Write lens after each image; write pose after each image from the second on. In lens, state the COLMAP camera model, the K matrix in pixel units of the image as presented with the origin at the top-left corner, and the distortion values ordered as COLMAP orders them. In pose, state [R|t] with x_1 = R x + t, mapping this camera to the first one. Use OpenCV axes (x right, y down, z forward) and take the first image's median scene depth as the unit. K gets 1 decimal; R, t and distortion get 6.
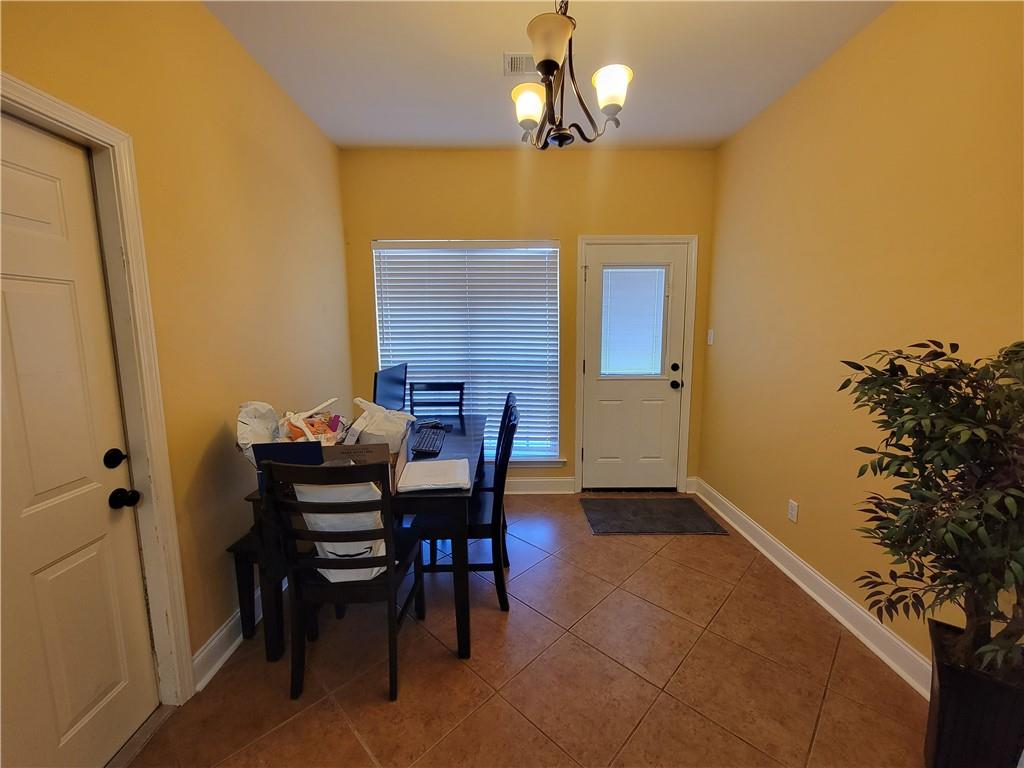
lens RADIAL K [[418.8, 0, 510.3], [0, 418.8, 380.8], [0, 0, 1]] dist [-0.000413, -0.000300]
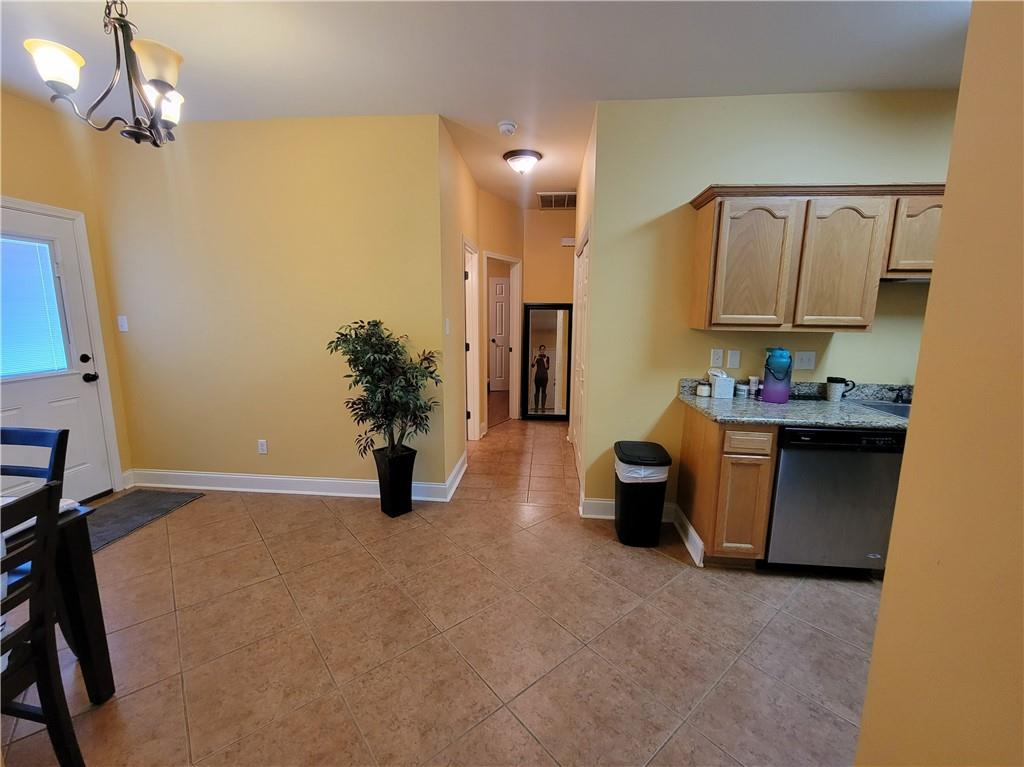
lens RADIAL K [[418.8, 0, 510.4], [0, 418.8, 380.1], [0, 0, 1]] dist [-0.000413, -0.000300]
pose [[0.095487, -0.157840, 0.982837, -0.538529], [0.124551, 0.981484, 0.145523, -0.005076], [-0.987608, 0.108518, 0.113378, 0.007899]]
